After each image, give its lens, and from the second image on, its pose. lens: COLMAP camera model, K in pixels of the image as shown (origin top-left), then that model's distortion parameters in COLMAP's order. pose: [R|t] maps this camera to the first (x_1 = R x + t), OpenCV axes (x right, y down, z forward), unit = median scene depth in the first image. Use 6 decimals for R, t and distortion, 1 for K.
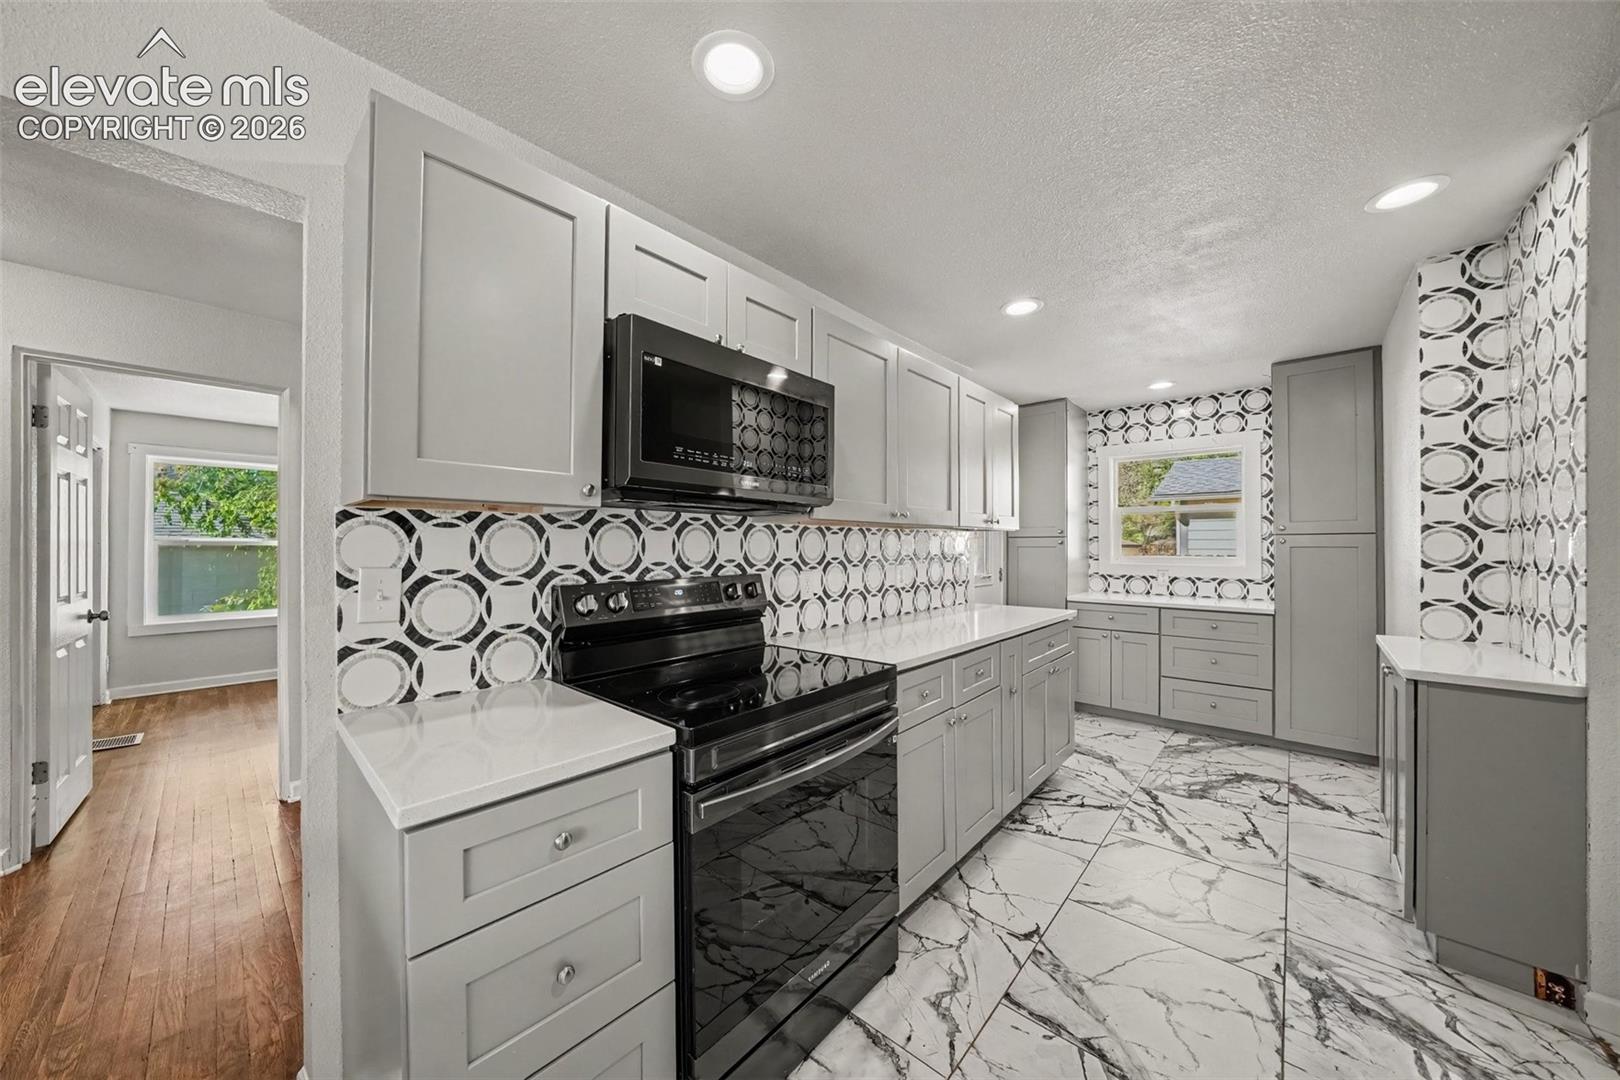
lens RADIAL K [[554.0, 0, 800.5], [0, 554.0, 546.0], [0, 0, 1]] dist [-0.015549, 0.001769]
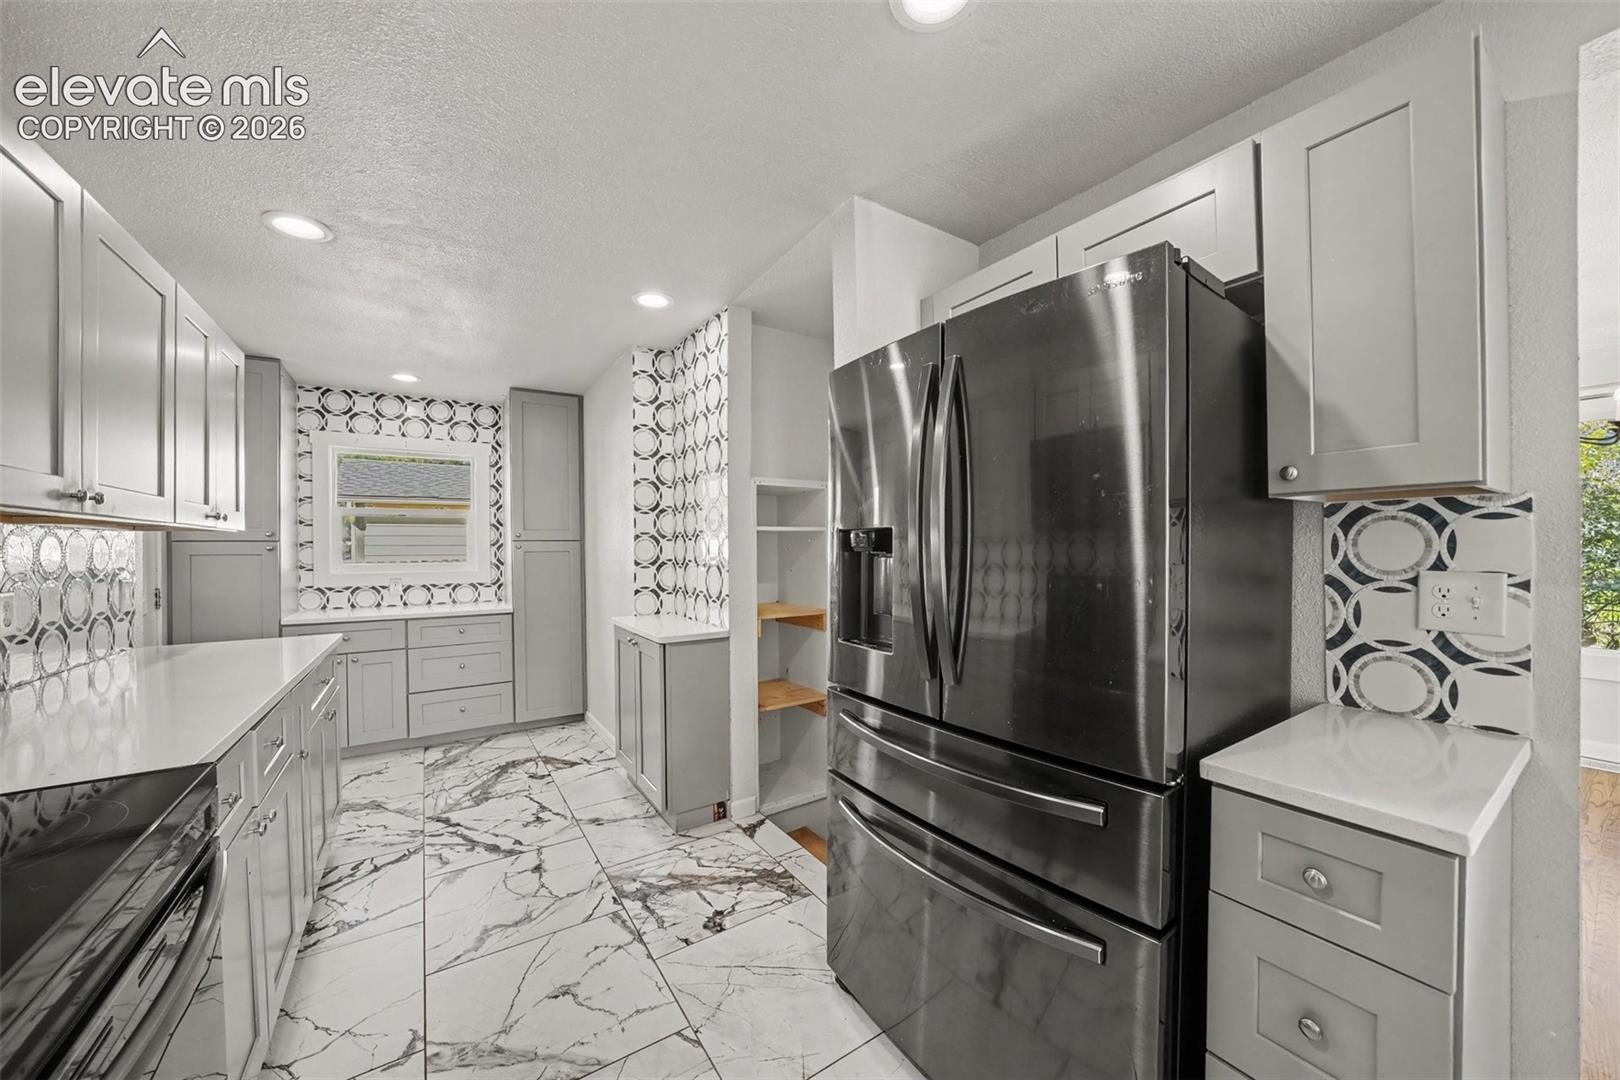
lens RADIAL K [[575.9, 0, 818.9], [0, 575.9, 542.6], [0, 0, 1]] dist [-0.014764, 0.001125]
pose [[0.244473, 0.005236, 0.969642, -0.116036], [0.011494, 0.999900, -0.008297, -0.000168], [-0.969588, 0.013174, 0.244388, 0.113746]]
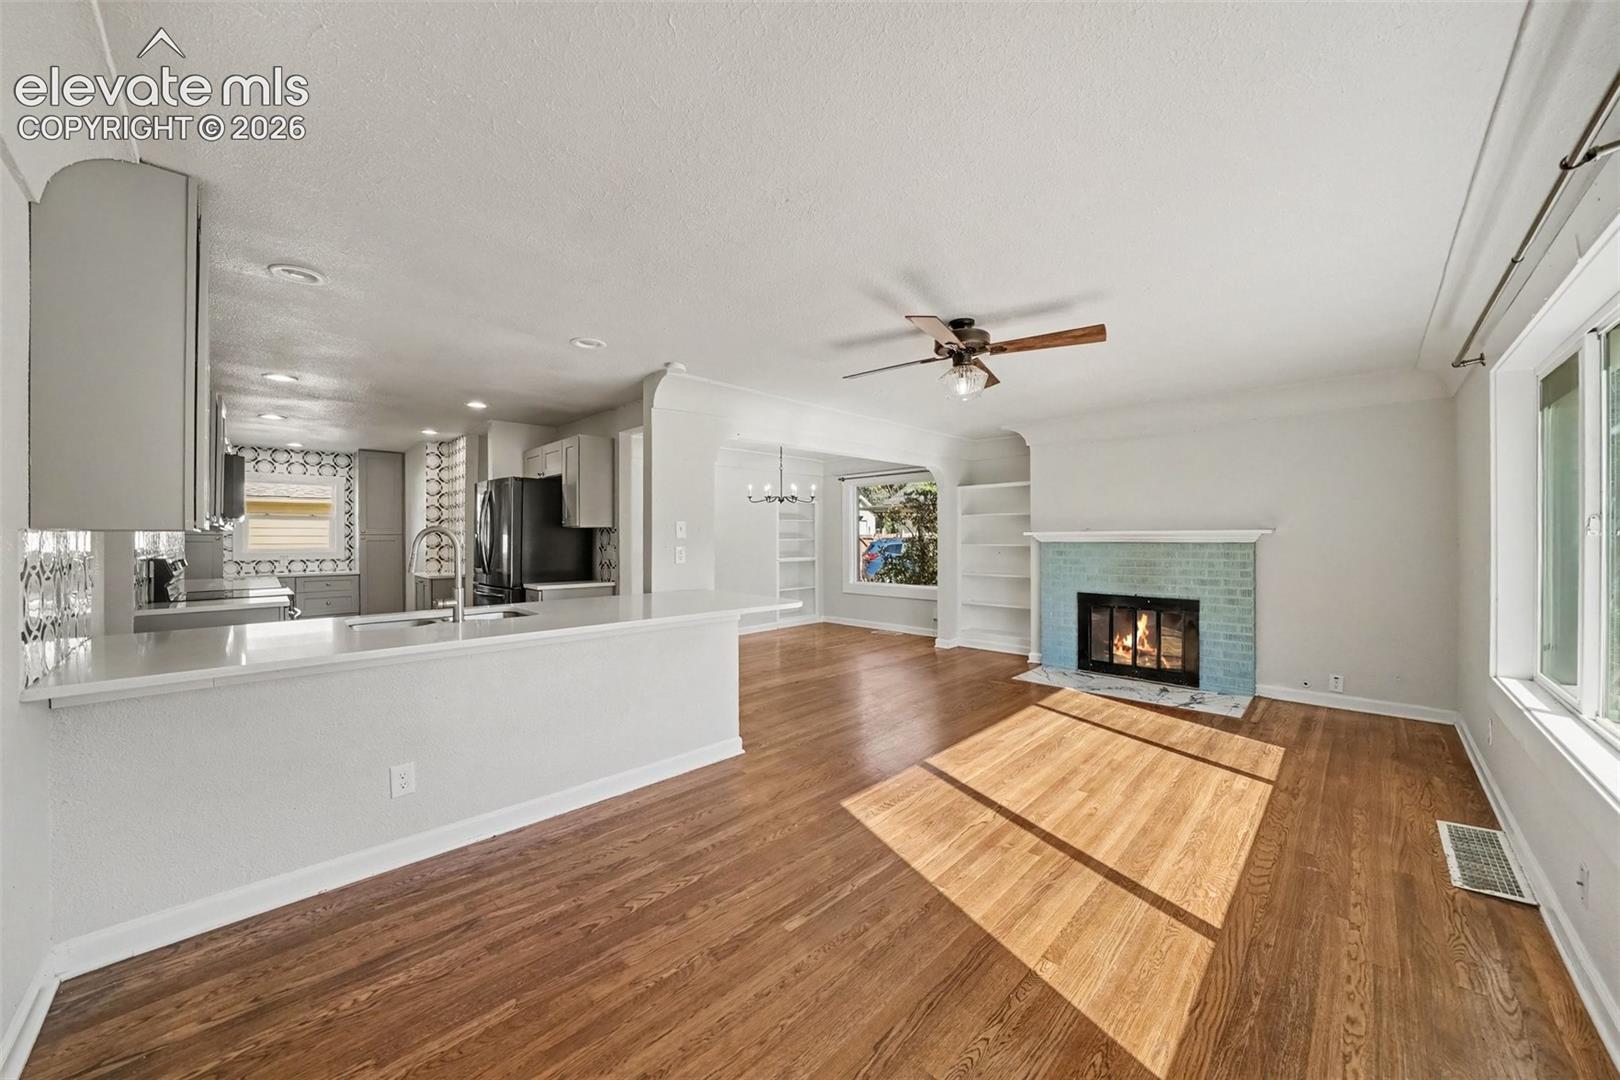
lens RADIAL K [[554.0, 0, 794.7], [0, 554.0, 537.0], [0, 0, 1]] dist [-0.015549, 0.001769]
pose [[0.061015, 0.006489, 0.998116, -1.070730], [0.004594, 0.999966, -0.006782, 0.009308], [-0.998126, 0.004999, 0.060983, -0.730392]]
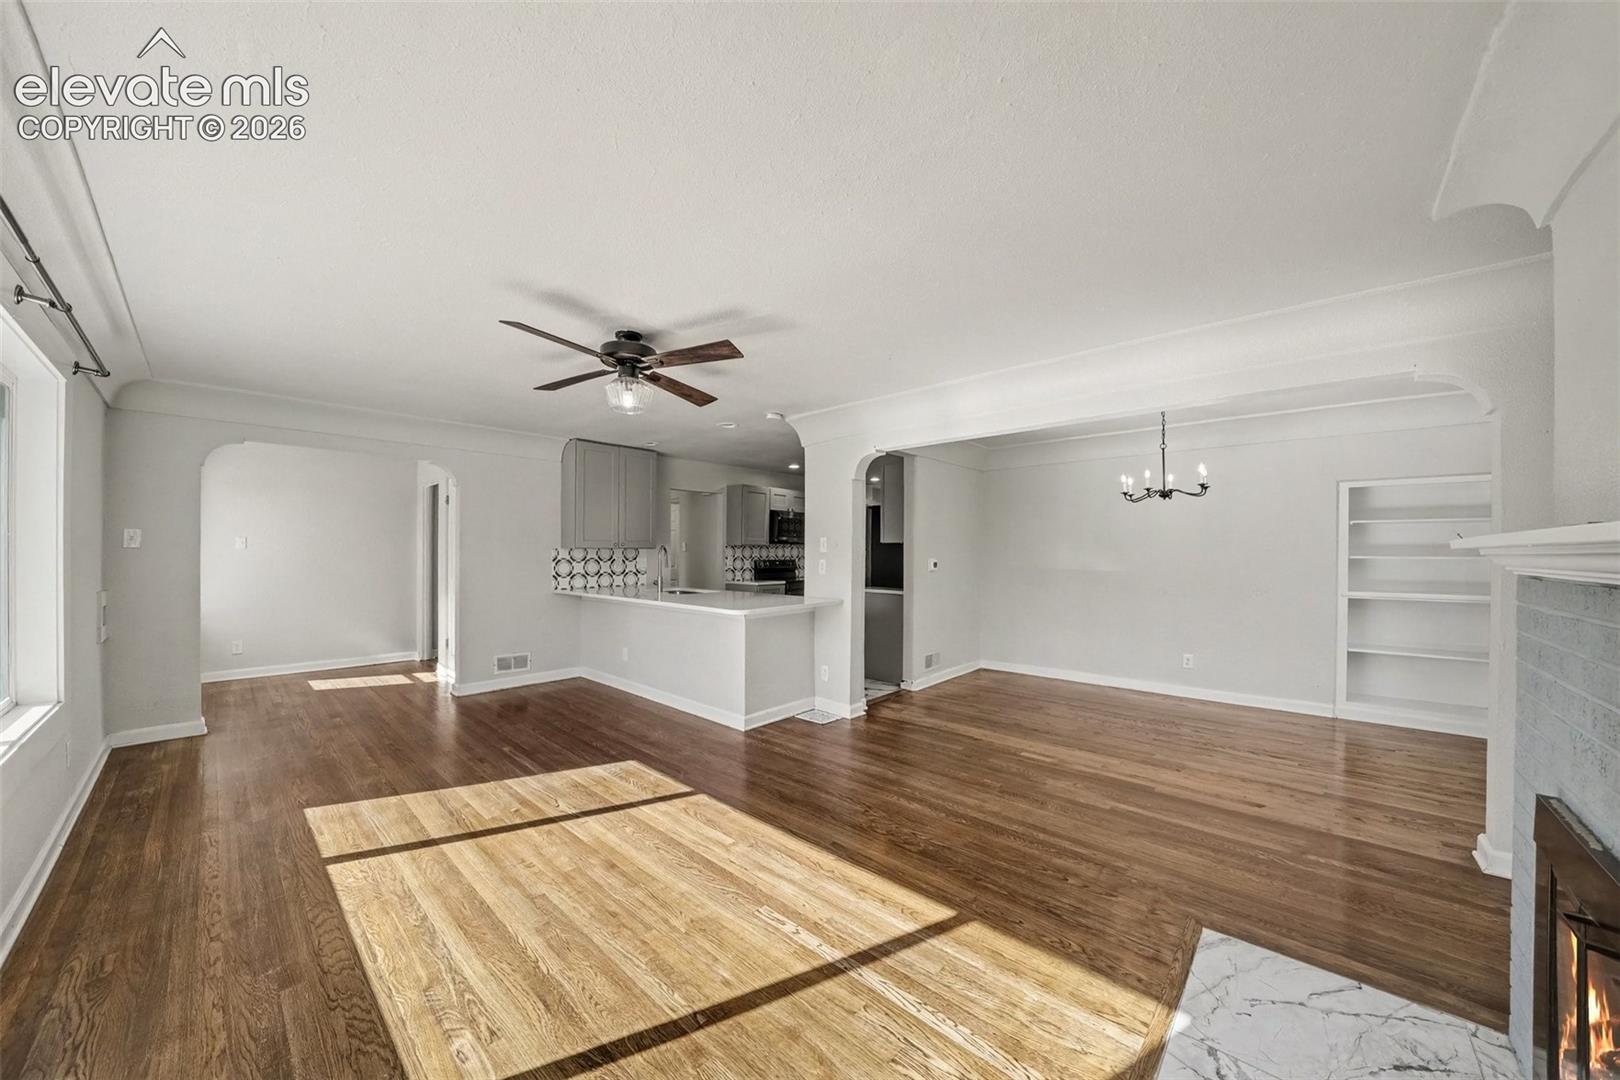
lens RADIAL K [[554.0, 0, 826.3], [0, 554.0, 549.6], [0, 0, 1]] dist [-0.015549, 0.001769]
pose [[0.999760, 0.003526, 0.021636, 0.037087], [-0.003358, 0.999964, -0.007808, 0.005709], [-0.021662, 0.007733, 0.999735, -1.749550]]
